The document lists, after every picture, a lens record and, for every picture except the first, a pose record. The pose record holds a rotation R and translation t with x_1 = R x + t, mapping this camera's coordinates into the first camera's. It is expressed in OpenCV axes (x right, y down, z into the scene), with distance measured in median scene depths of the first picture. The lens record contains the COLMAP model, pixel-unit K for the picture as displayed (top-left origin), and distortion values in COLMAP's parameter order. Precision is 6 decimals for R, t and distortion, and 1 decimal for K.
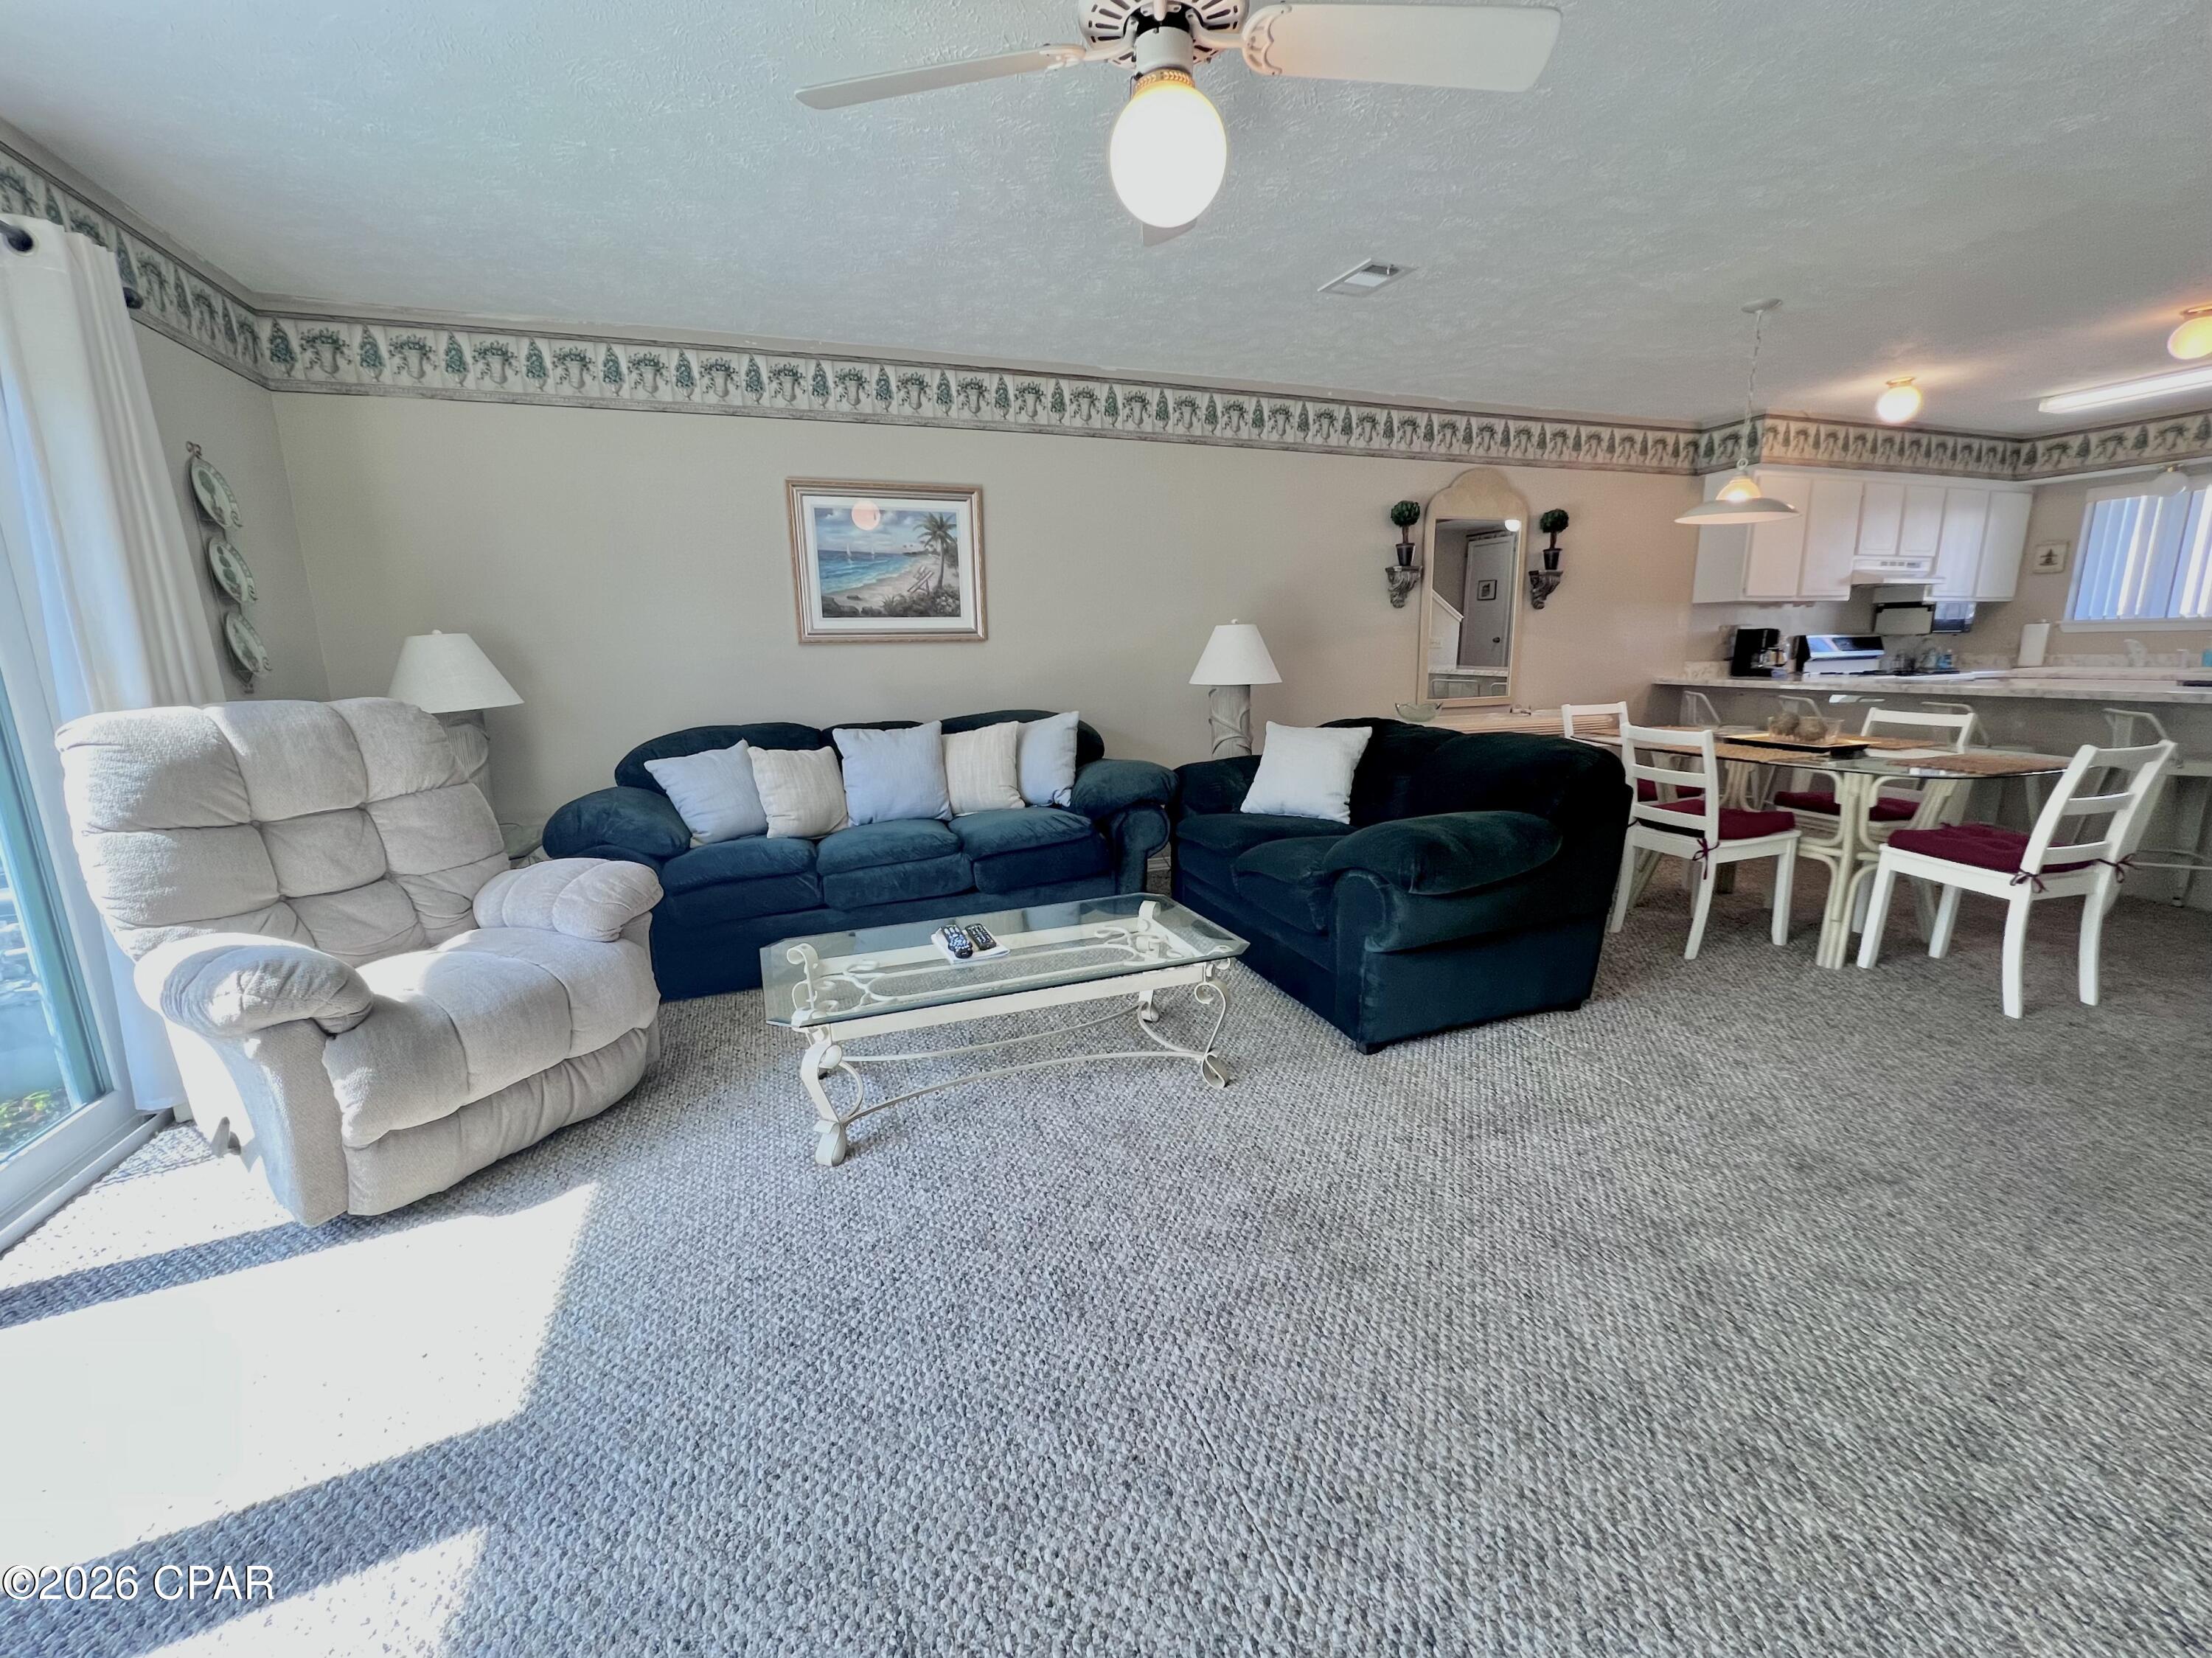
lens RADIAL K [[912.0, 0, 1106.0], [0, 912.0, 829.0], [0, 0, 1]] dist [-0.000160, 0.000057]
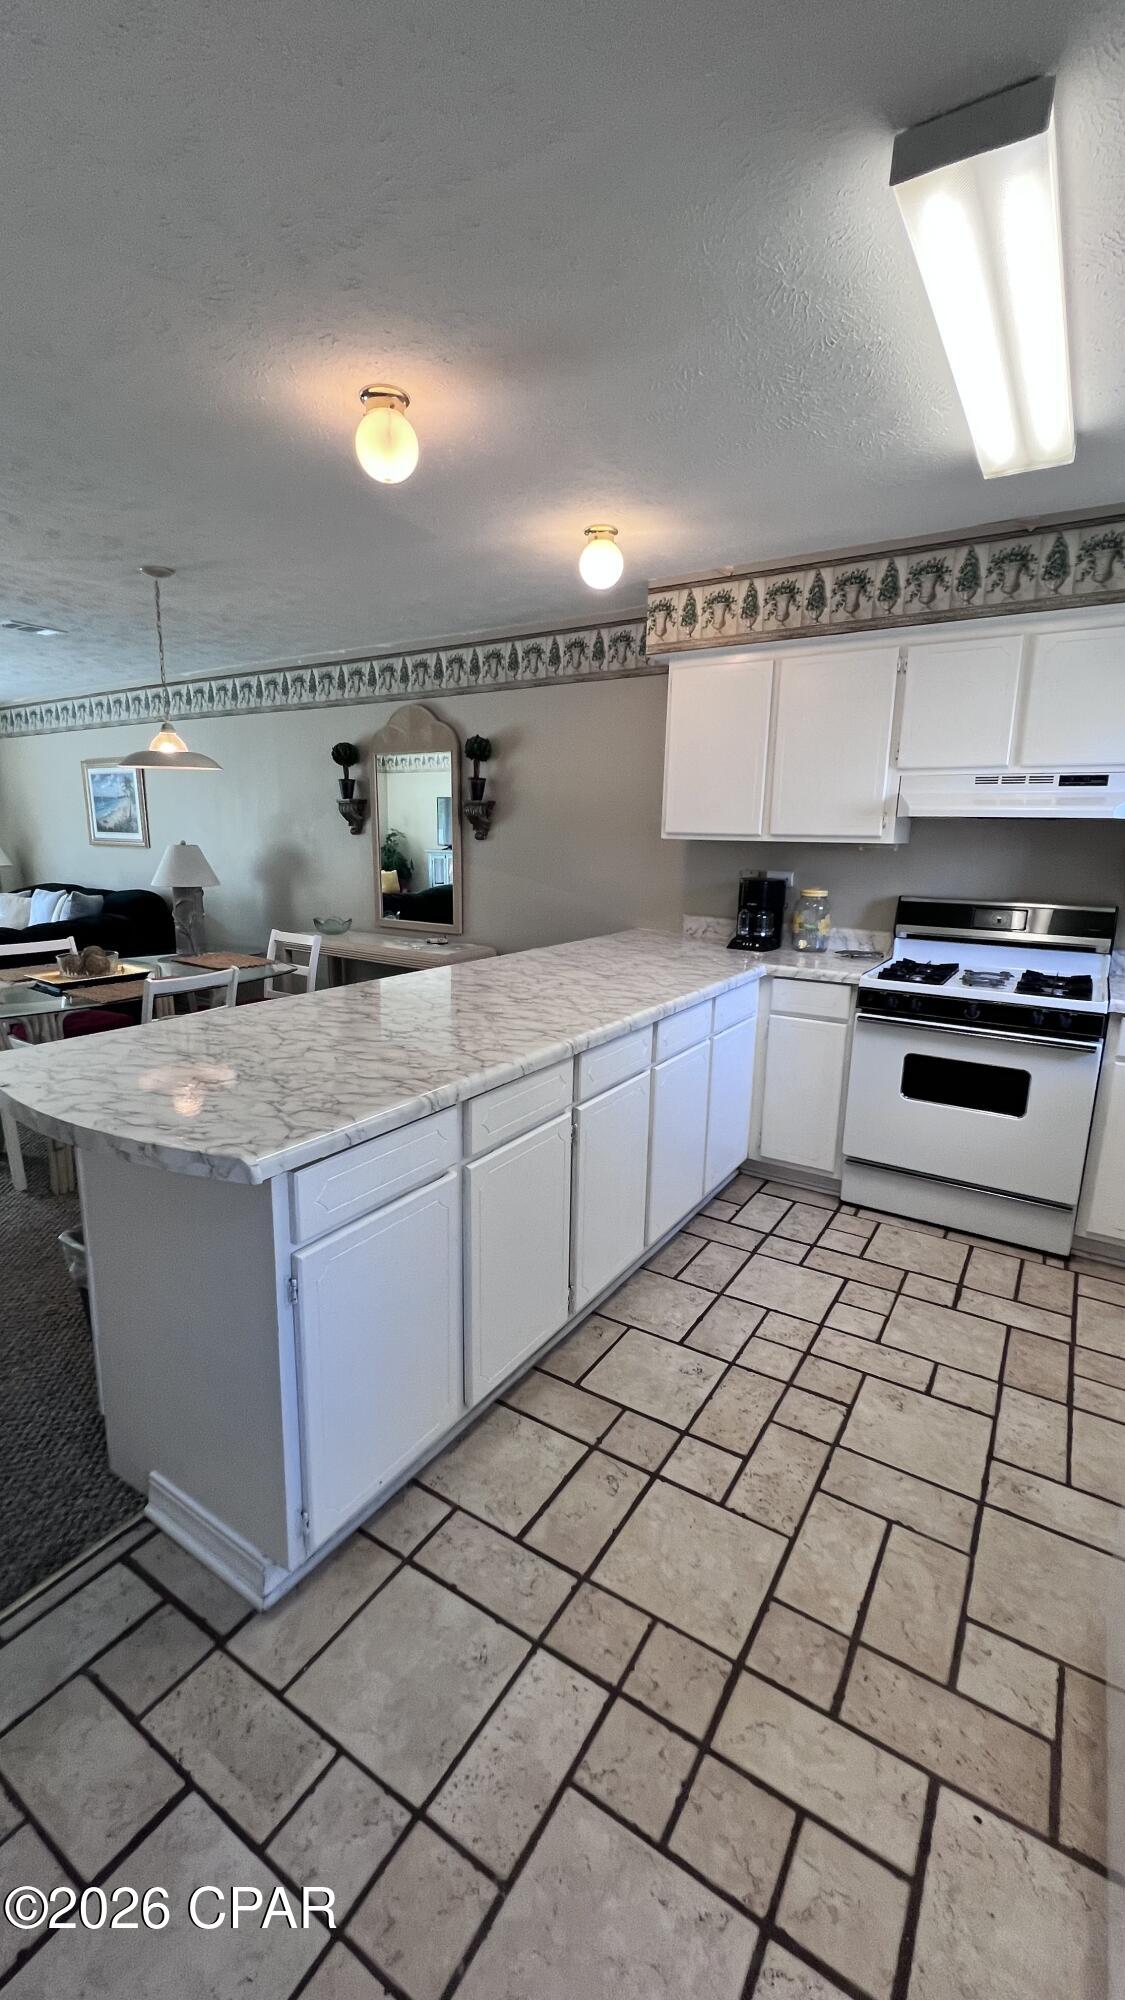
lens RADIAL K [[812.6, 0, 562.5], [0, 812.6, 1000.0], [0, 0, 1]] dist [-0.000127, 0.000610]
pose [[0.593407, 0.189834, -0.782197, 1.271347], [-0.193275, 0.976964, 0.090477, -0.176931], [0.781353, 0.097489, 0.616427, 0.577931]]
